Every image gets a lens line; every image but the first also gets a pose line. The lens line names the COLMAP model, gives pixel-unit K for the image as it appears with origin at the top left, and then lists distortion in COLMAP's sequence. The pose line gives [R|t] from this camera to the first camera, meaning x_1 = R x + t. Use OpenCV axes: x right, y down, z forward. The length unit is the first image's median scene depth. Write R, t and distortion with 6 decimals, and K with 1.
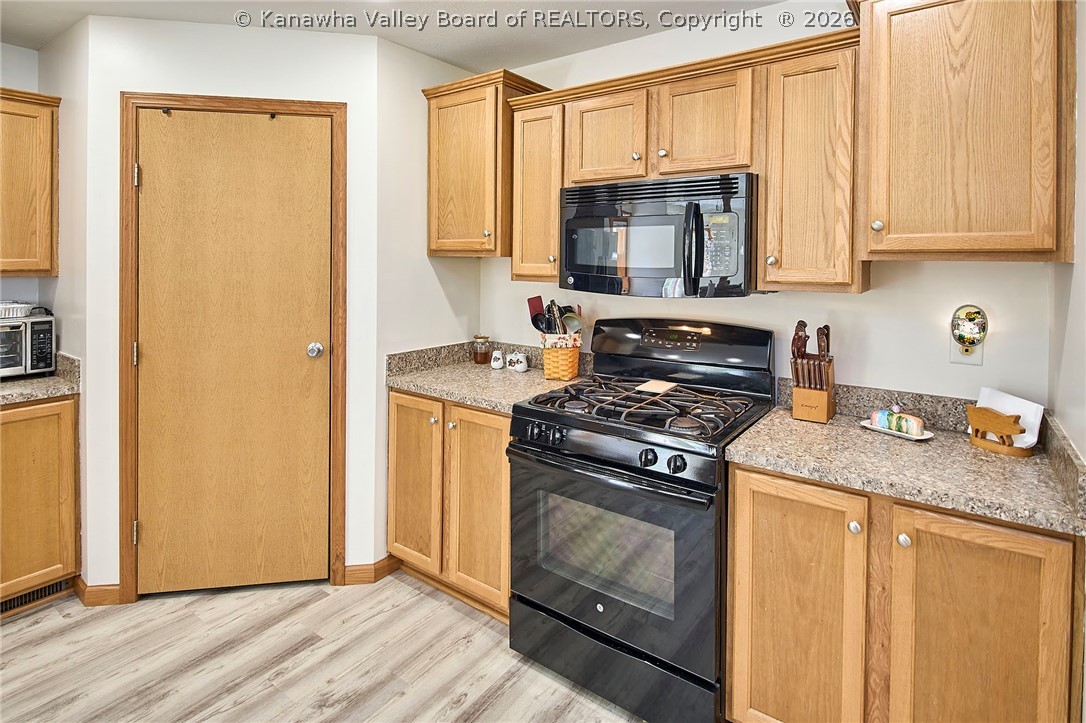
lens RADIAL K [[546.8, 0, 532.8], [0, 546.8, 302.0], [0, 0, 1]] dist [0.014984, -0.013772]
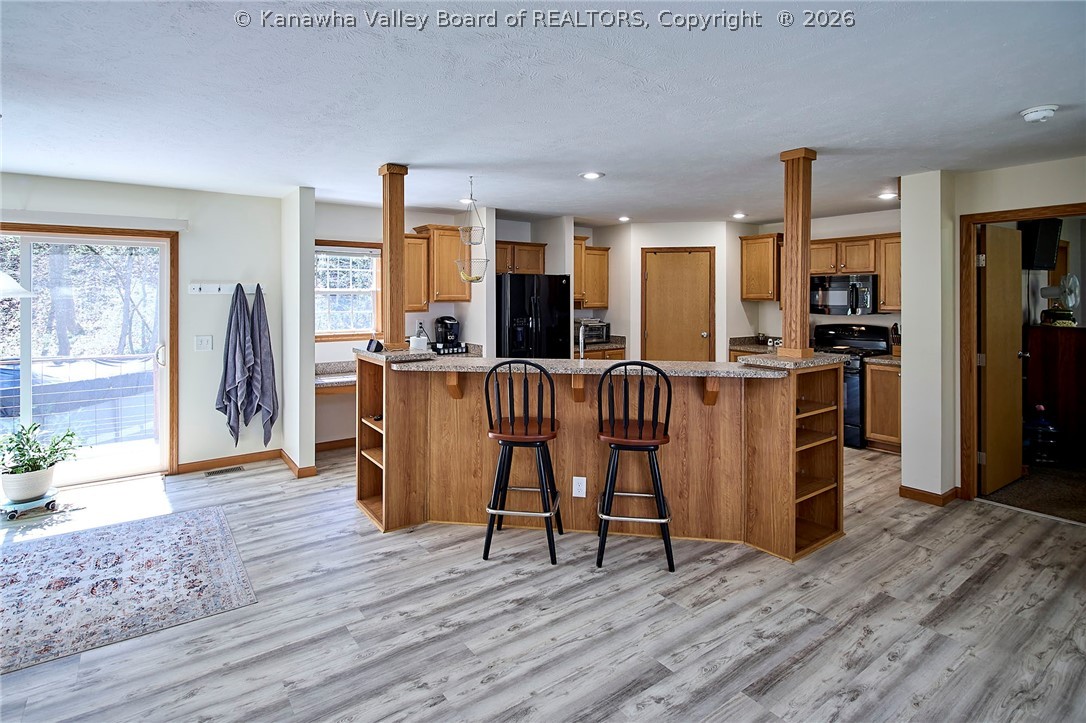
lens RADIAL K [[546.8, 0, 532.8], [0, 546.8, 302.0], [0, 0, 1]] dist [0.014984, -0.013772]
pose [[0.947541, -0.006540, -0.319568, -0.329351], [-0.013030, 0.998169, -0.059062, 0.094977], [0.319369, 0.060127, 0.945721, -1.908811]]
